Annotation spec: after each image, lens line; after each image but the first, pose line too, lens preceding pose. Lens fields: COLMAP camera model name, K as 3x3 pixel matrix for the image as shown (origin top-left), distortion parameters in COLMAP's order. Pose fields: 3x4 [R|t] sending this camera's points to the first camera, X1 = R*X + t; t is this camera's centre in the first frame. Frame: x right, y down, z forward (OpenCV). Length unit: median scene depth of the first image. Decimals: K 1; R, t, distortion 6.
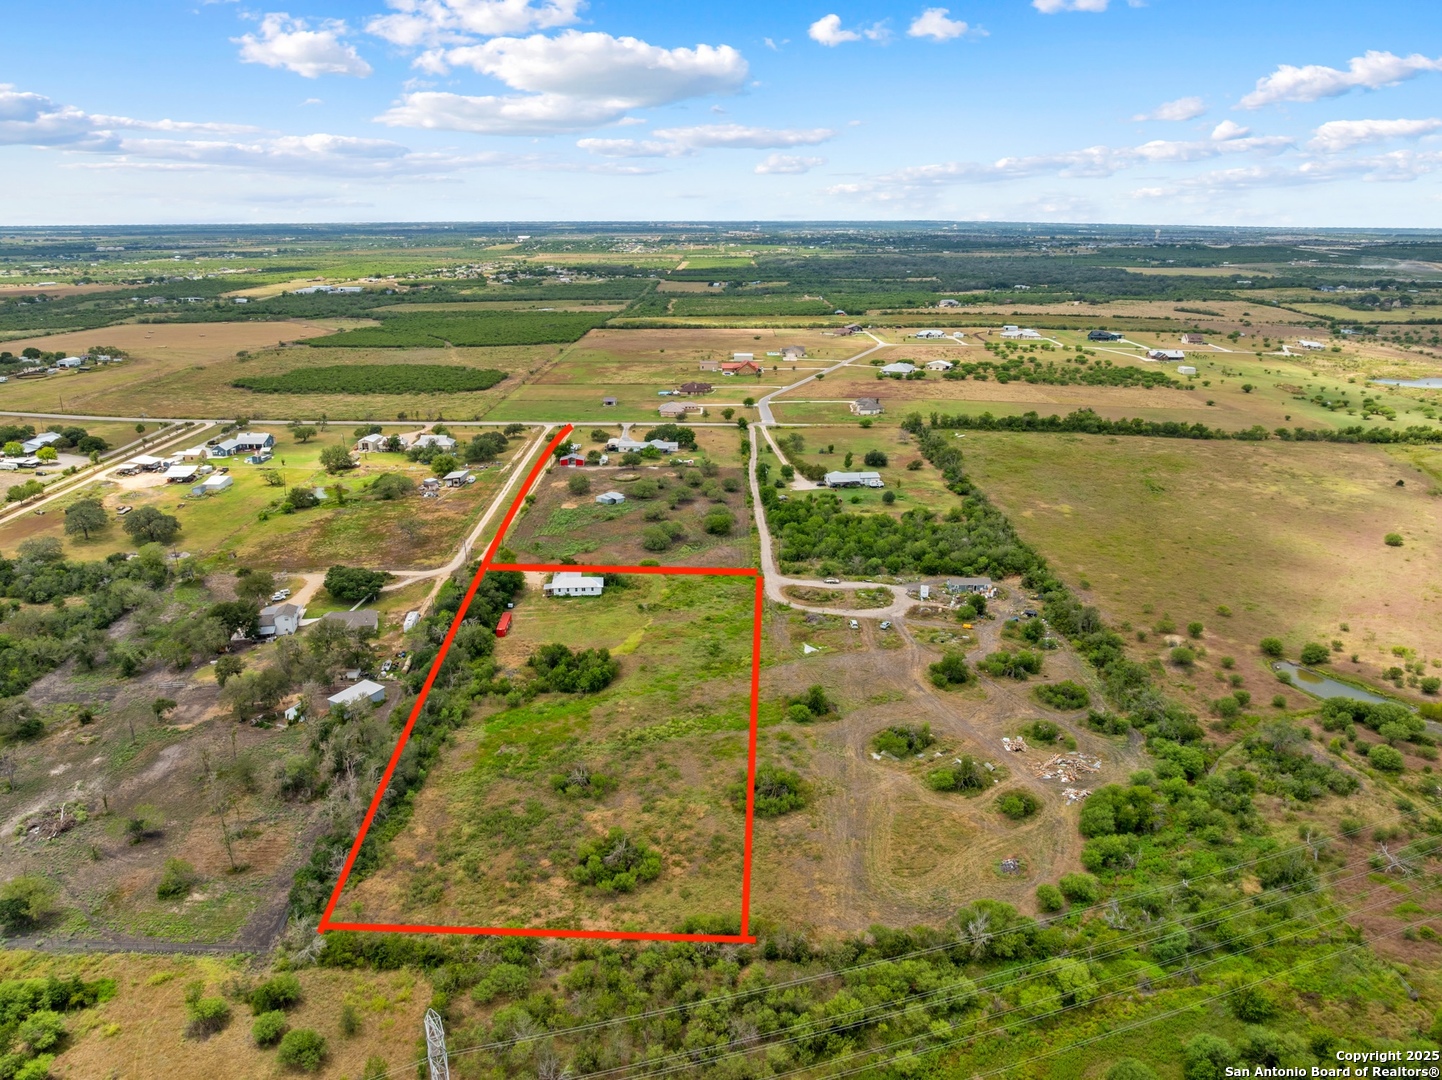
lens RADIAL K [[1009.3, 0, 723.2], [0, 1009.3, 538.9], [0, 0, 1]] dist [-0.036404, -0.007136]
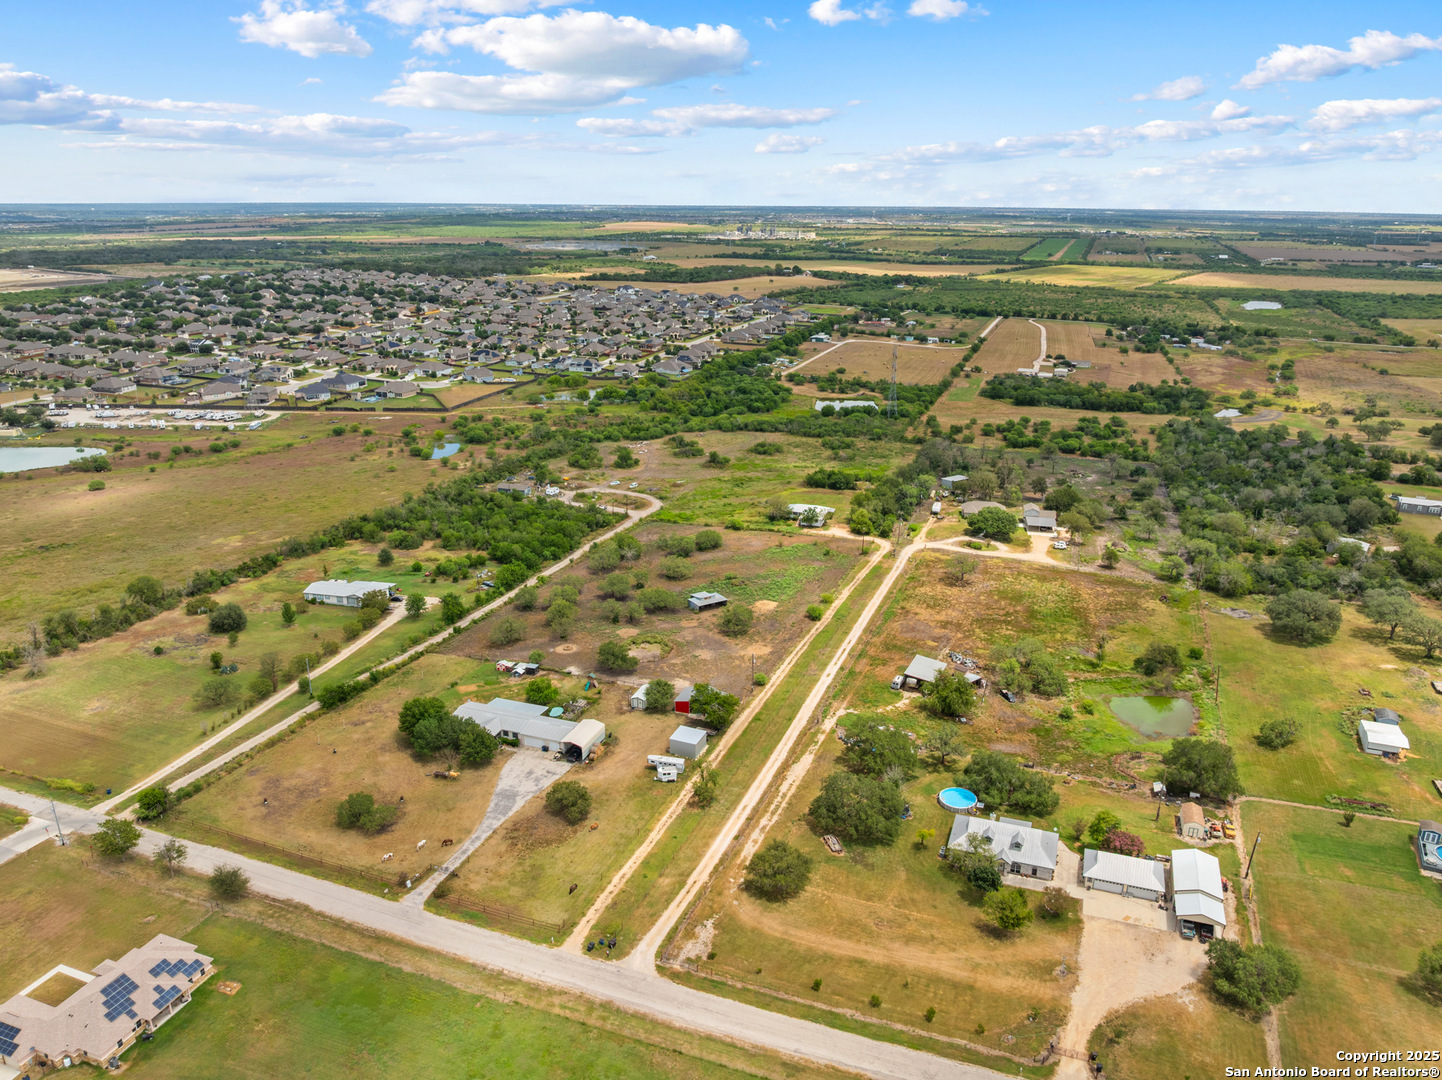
lens RADIAL K [[1009.3, 0, 723.2], [0, 1009.3, 538.9], [0, 0, 1]] dist [-0.036404, -0.007136]
pose [[-0.928266, -0.126842, 0.349618, -0.376300], [0.105242, 0.812039, 0.574035, -0.498615], [-0.356715, 0.569652, -0.740440, 1.533340]]
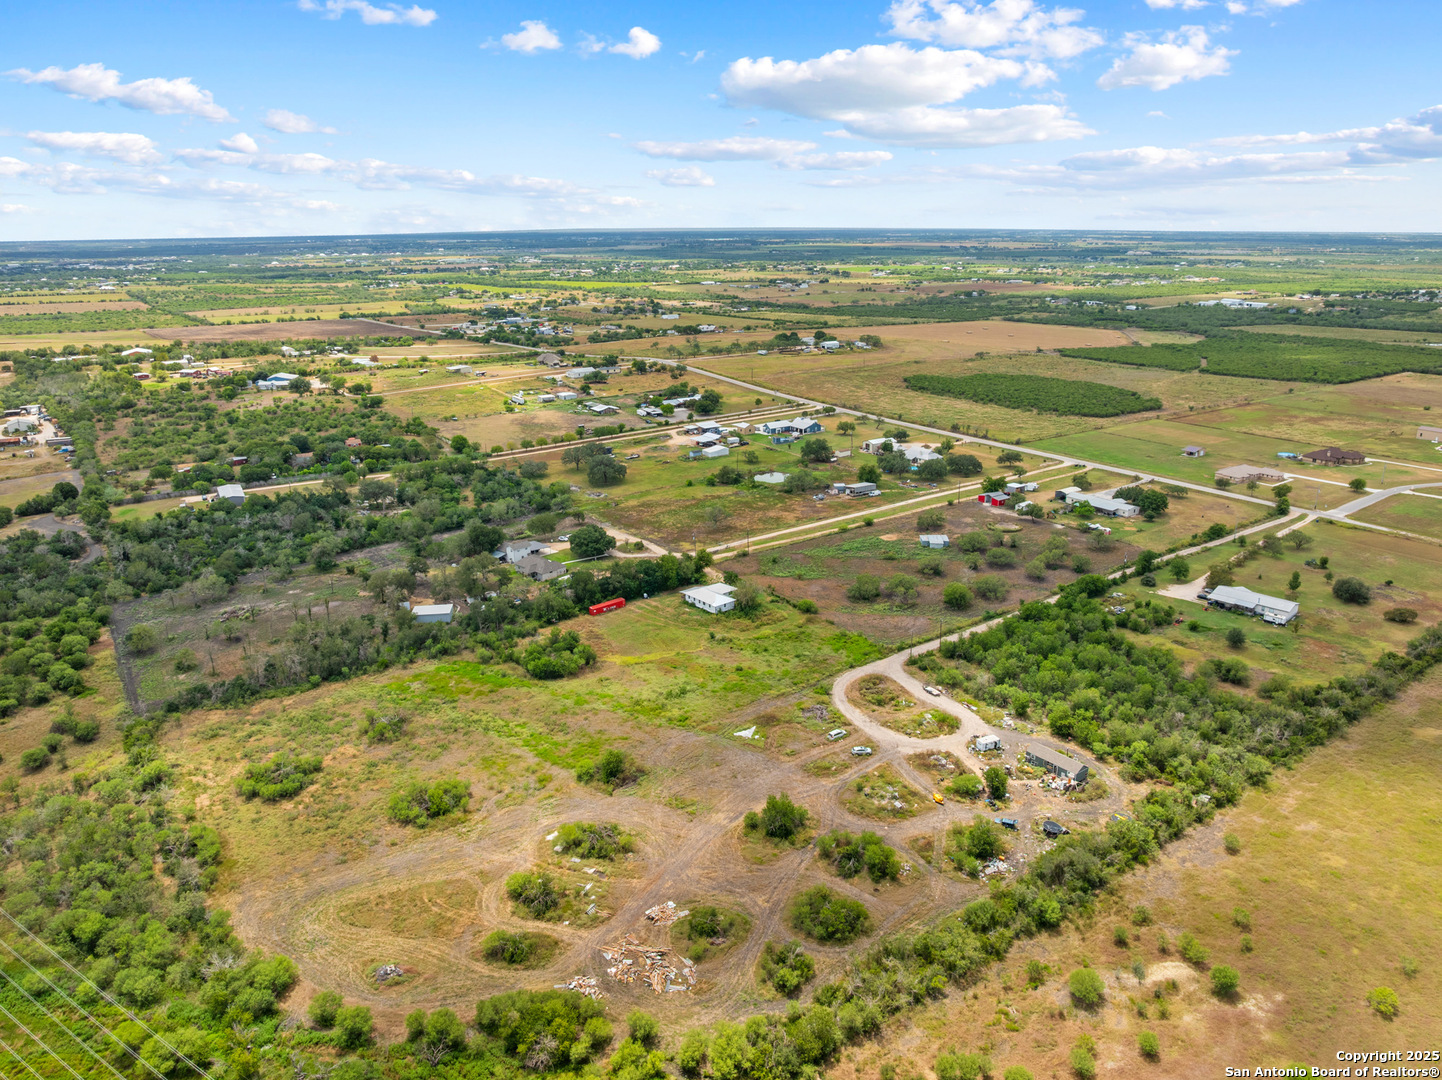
lens RADIAL K [[1009.3, 0, 723.2], [0, 1009.3, 538.9], [0, 0, 1]] dist [-0.036404, -0.007136]
pose [[0.571051, 0.236876, -0.785997, 0.499034], [-0.242932, 0.963342, 0.113826, -0.100744], [0.784146, 0.125943, 0.607662, 0.309488]]
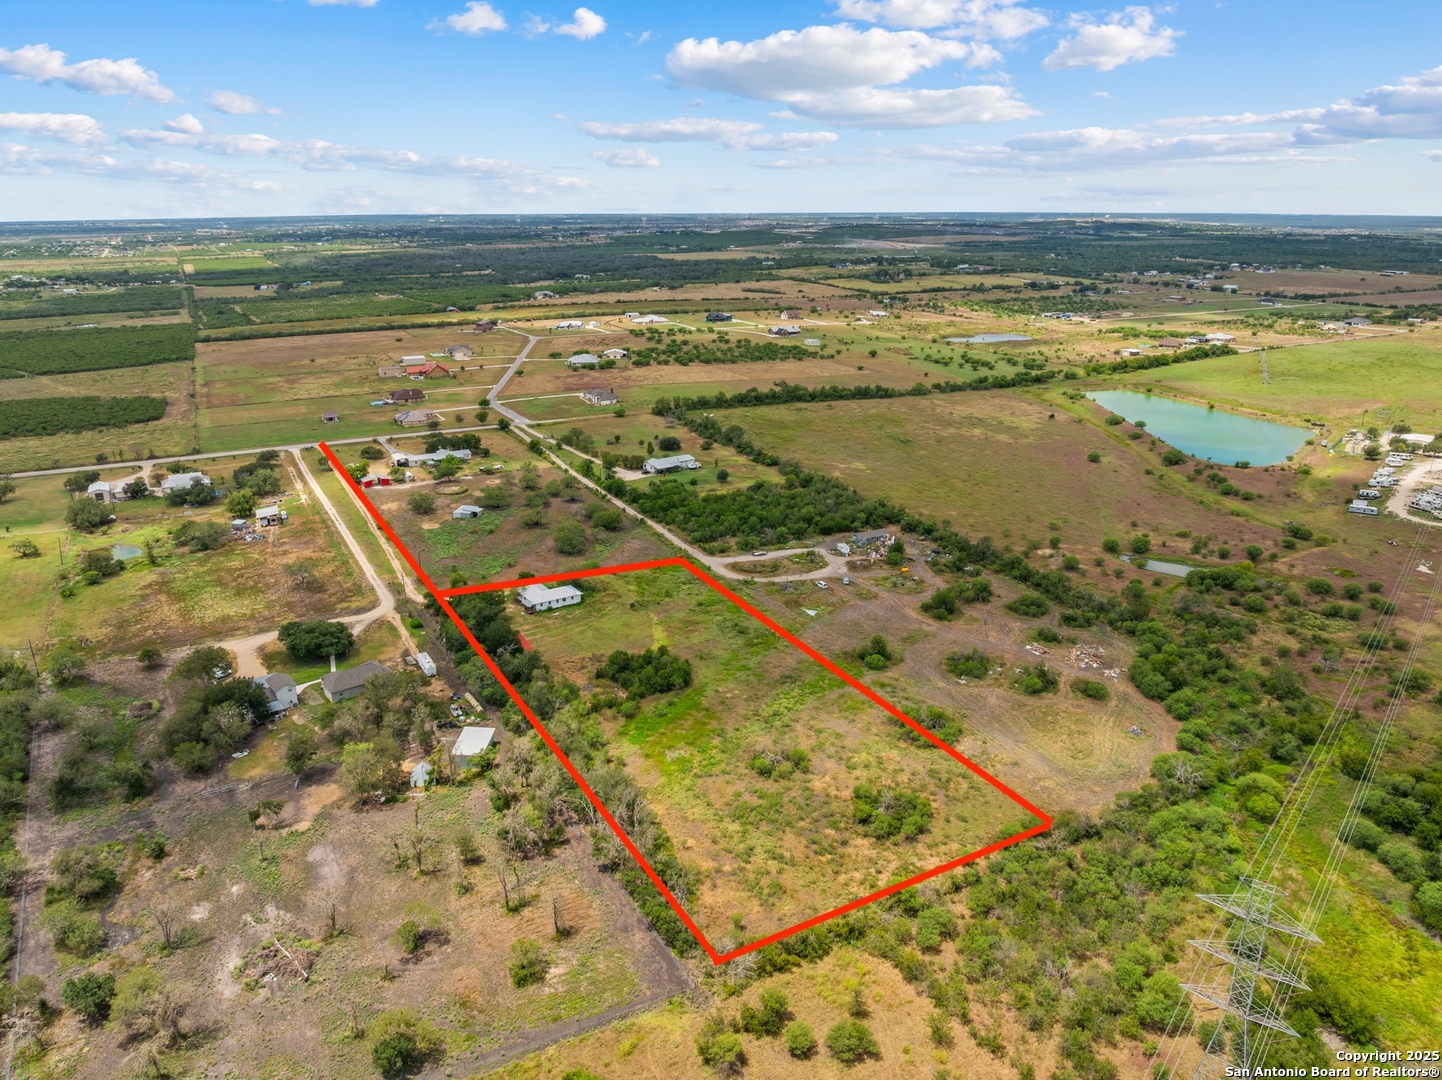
lens RADIAL K [[1009.3, 0, 723.2], [0, 1009.3, 538.9], [0, 0, 1]] dist [-0.036404, -0.007136]
pose [[0.881692, -0.150760, 0.447091, -0.333395], [0.147263, 0.988171, 0.042802, -0.020825], [-0.448255, 0.028101, 0.893464, 0.045928]]
